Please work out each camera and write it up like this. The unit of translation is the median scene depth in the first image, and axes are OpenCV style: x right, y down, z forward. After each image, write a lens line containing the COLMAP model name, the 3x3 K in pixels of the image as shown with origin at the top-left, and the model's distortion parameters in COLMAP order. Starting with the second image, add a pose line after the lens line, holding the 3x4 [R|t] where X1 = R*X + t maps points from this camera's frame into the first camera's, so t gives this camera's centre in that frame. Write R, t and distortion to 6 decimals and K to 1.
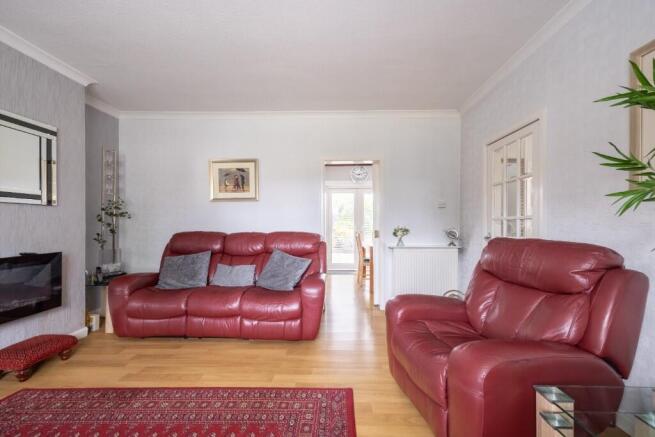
lens RADIAL K [[265.2, 0, 331.9], [0, 265.2, 221.8], [0, 0, 1]] dist [0.006619, -0.001075]
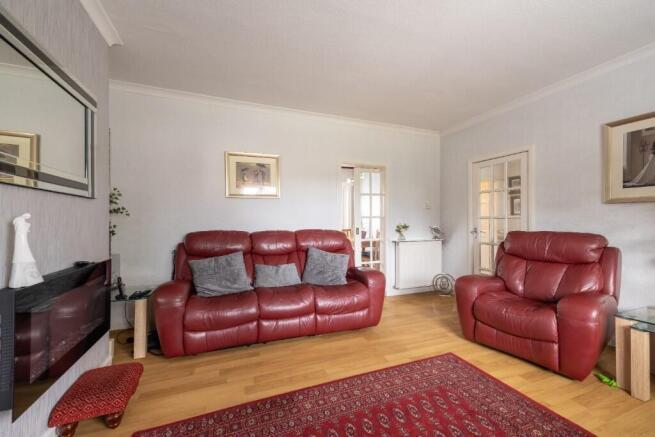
lens RADIAL K [[265.2, 0, 329.4], [0, 265.2, 218.2], [0, 0, 1]] dist [0.006619, -0.001075]
pose [[0.924402, 0.002967, 0.381408, -0.668964], [-0.001131, 0.999987, -0.005037, -0.001497], [-0.381418, 0.004225, 0.924393, 0.038317]]
